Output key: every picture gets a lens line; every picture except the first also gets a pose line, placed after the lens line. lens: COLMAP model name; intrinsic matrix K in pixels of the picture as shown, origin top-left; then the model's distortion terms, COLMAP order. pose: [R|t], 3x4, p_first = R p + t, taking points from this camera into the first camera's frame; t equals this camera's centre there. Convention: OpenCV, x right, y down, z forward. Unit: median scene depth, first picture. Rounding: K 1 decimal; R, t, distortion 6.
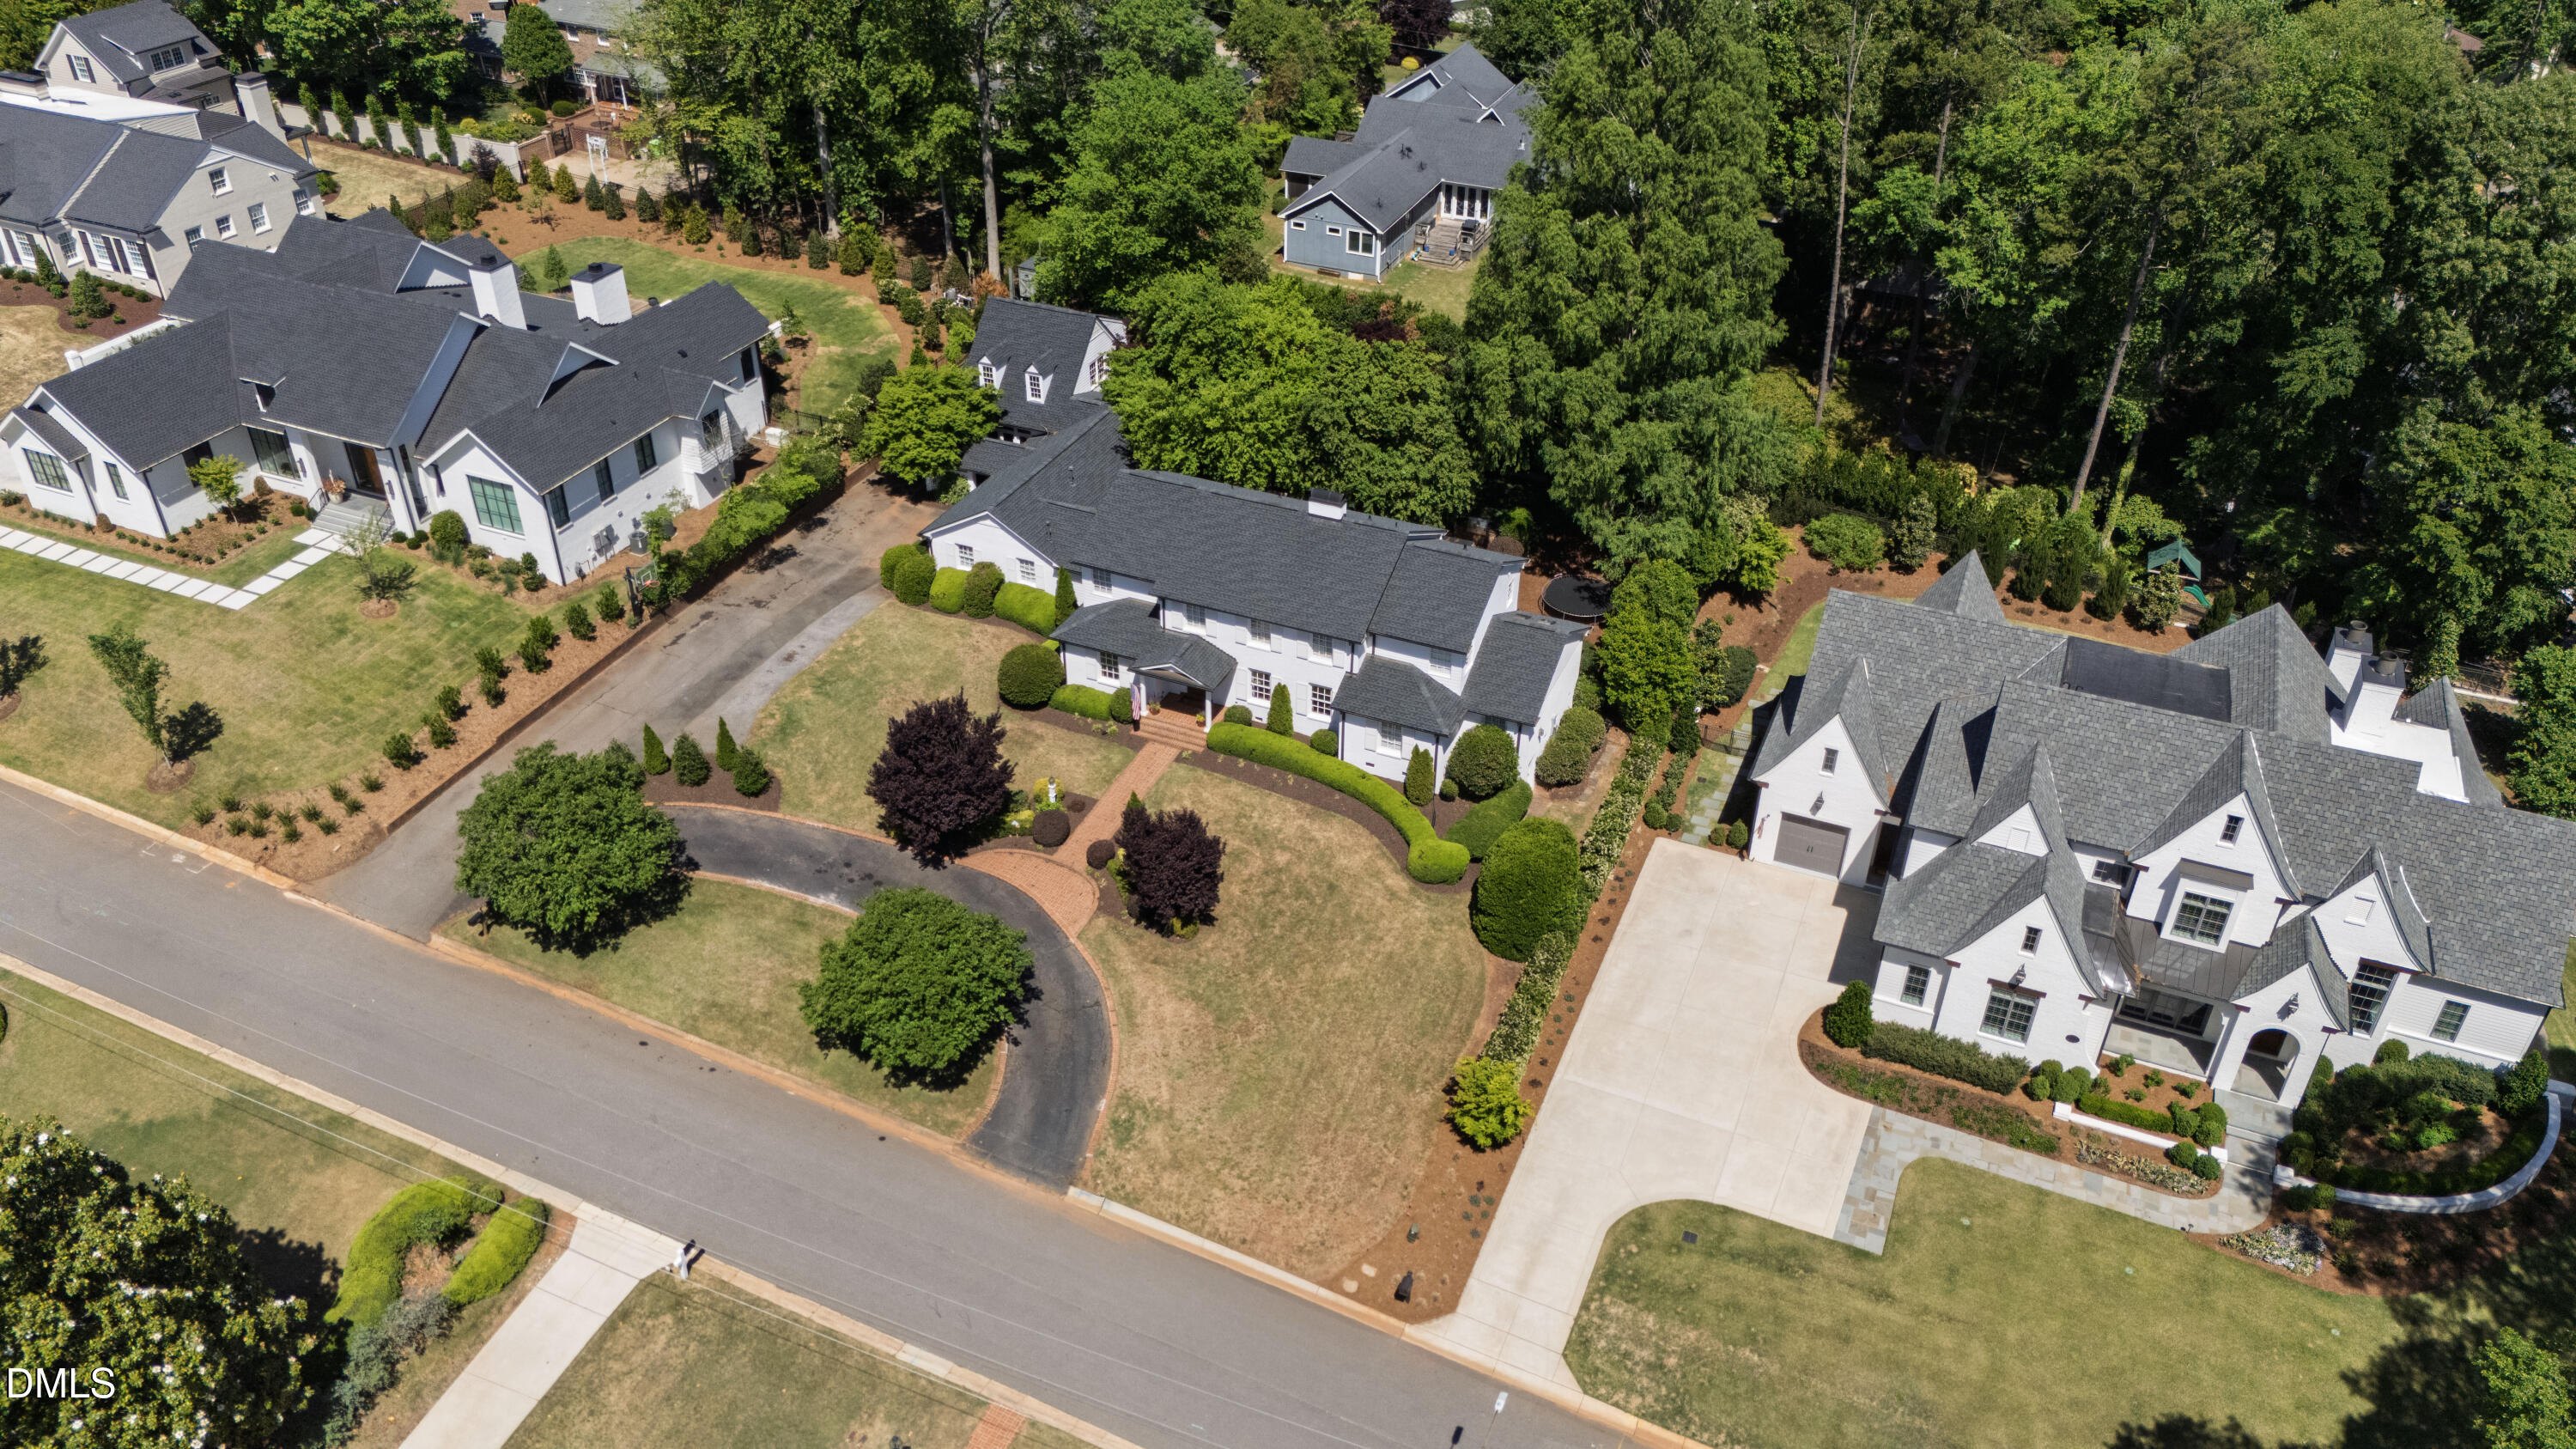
lens RADIAL K [[1891.6, 0, 1288.0], [0, 1891.6, 724.5], [0, 0, 1]] dist [0.085950, -0.063013]
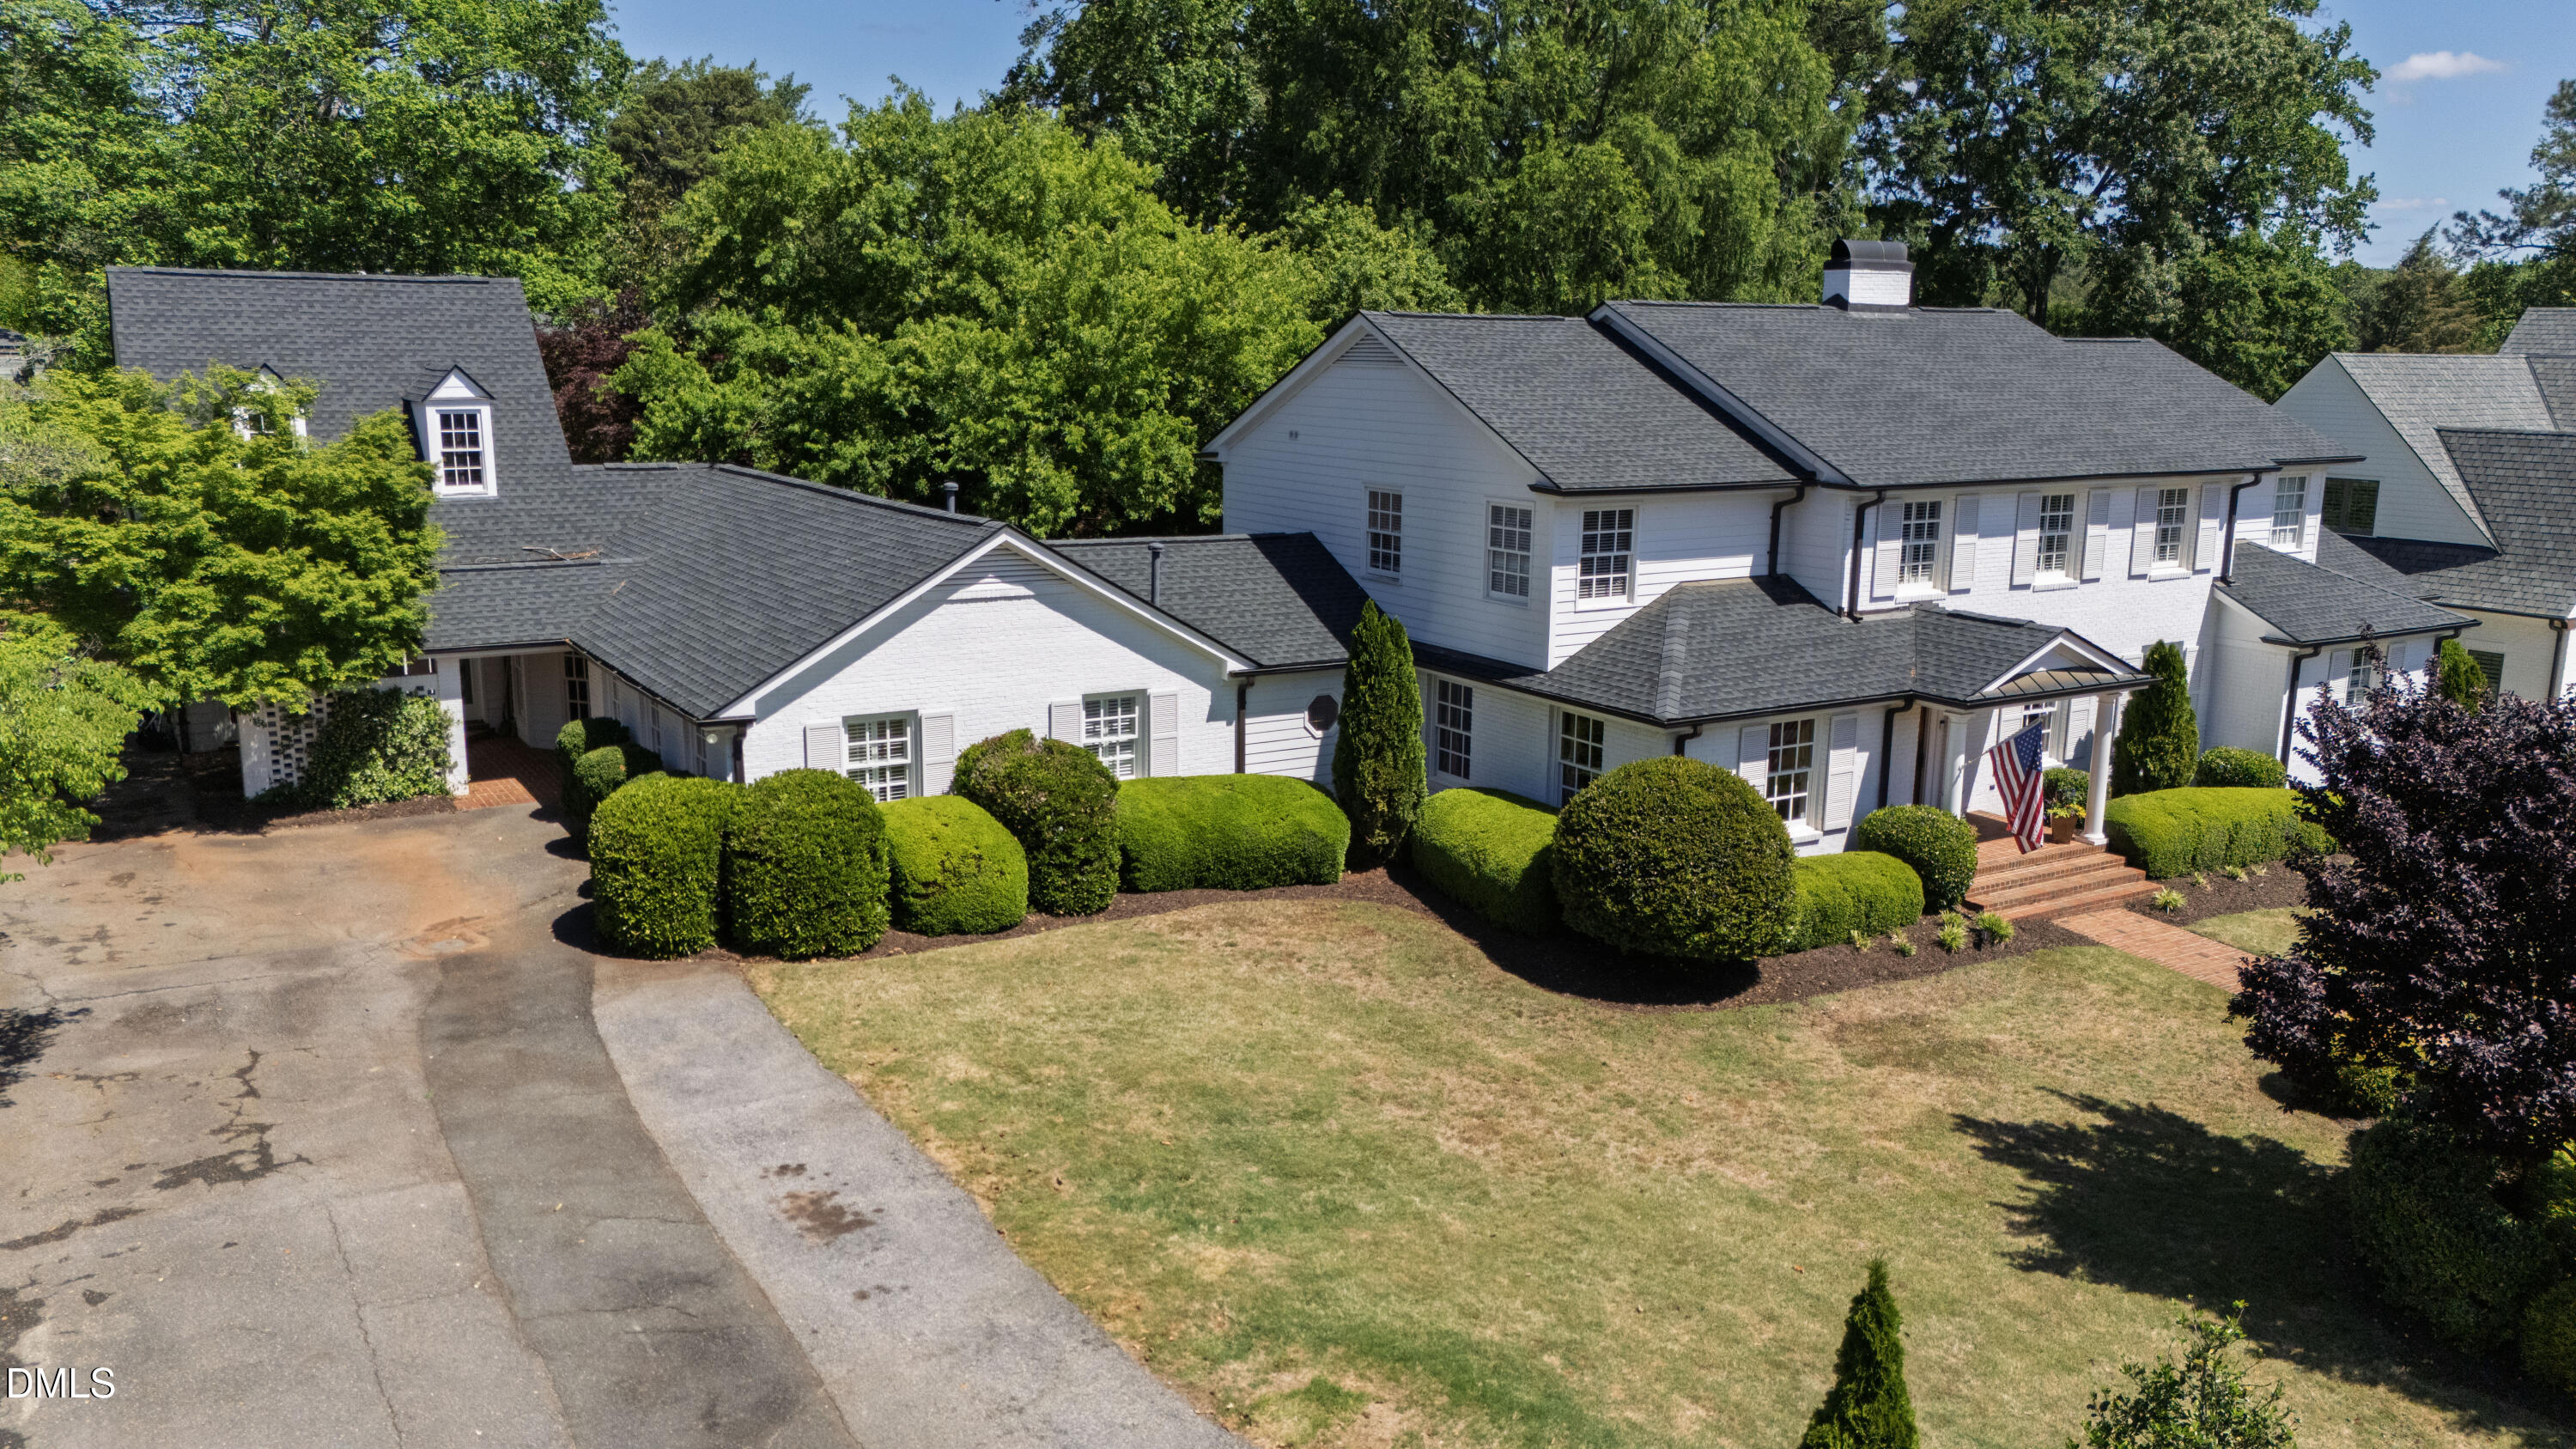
lens RADIAL K [[1876.8, 0, 1288.0], [0, 1876.8, 724.5], [0, 0, 1]] dist [0.099144, -0.131151]
pose [[0.569004, -0.168104, 0.804969, -0.375025], [0.454823, 0.879863, -0.137754, -0.031901], [-0.685106, 0.444501, 0.577103, 0.857451]]
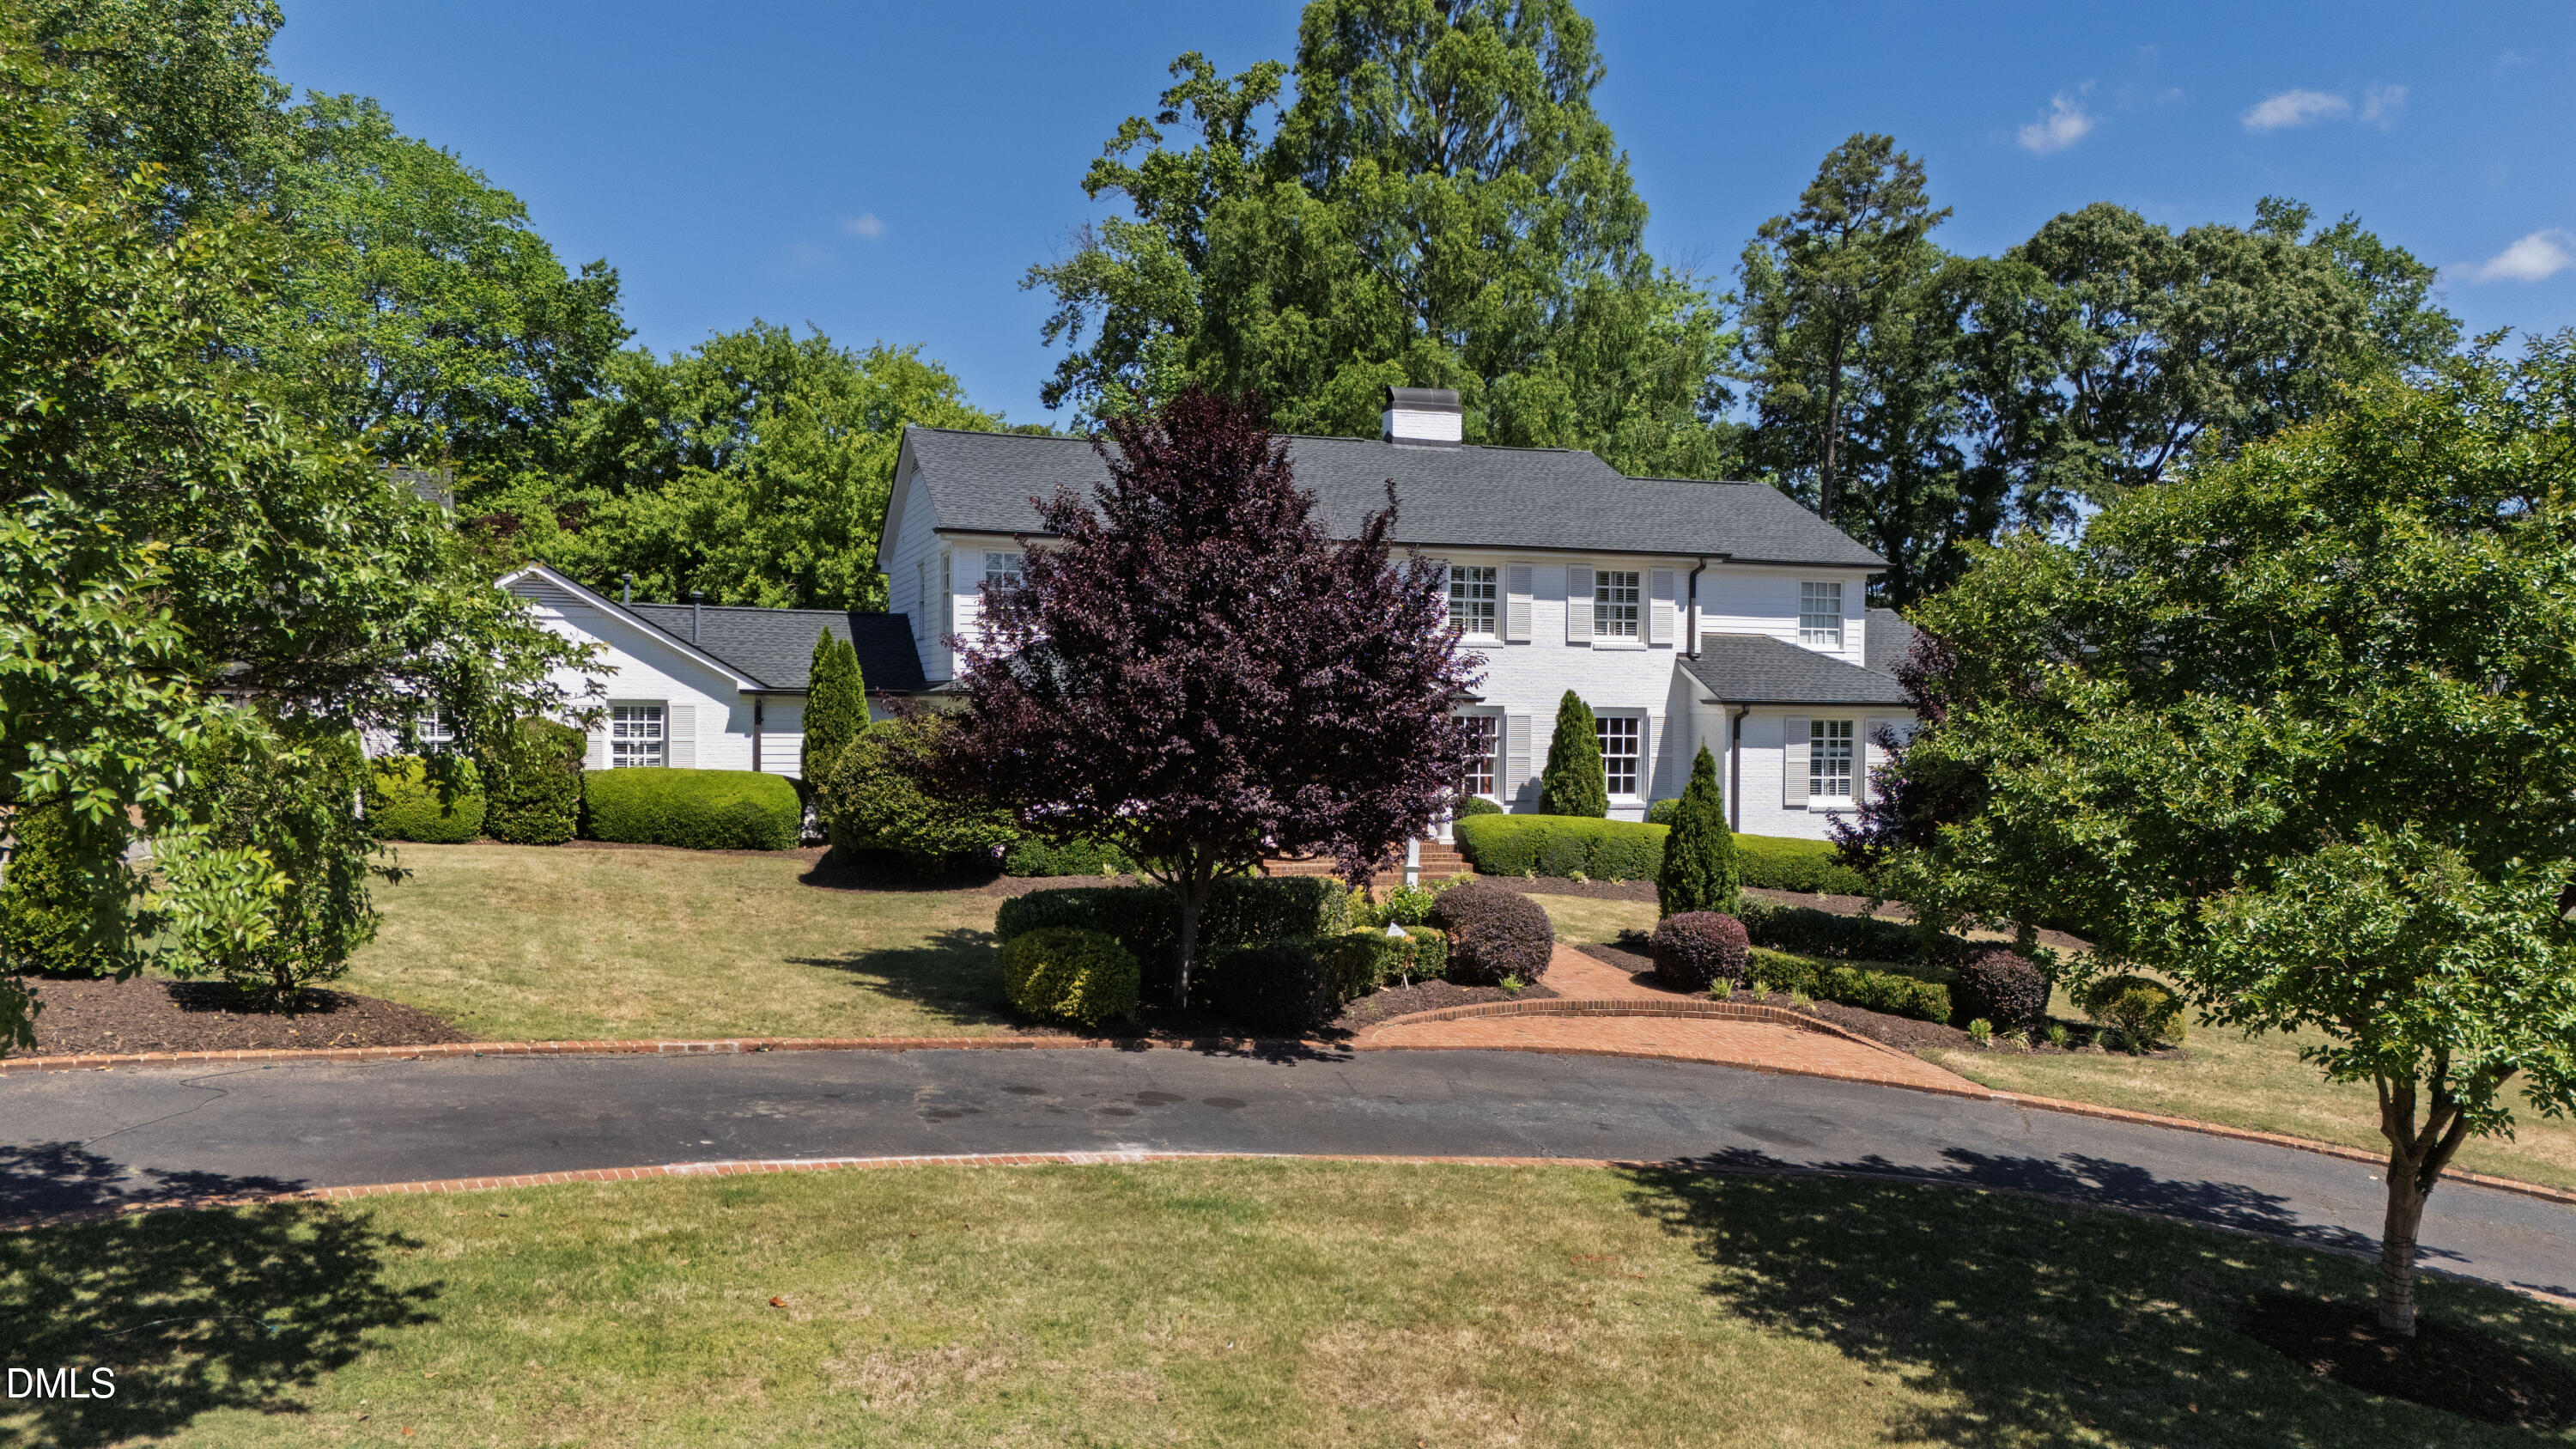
lens RADIAL K [[1891.6, 0, 1288.0], [0, 1891.6, 724.5], [0, 0, 1]] dist [0.085950, -0.063013]
pose [[0.741438, -0.008682, 0.670965, -0.308679], [0.372235, 0.837283, -0.400498, 0.119101], [-0.558310, 0.546702, 0.624025, 0.734476]]
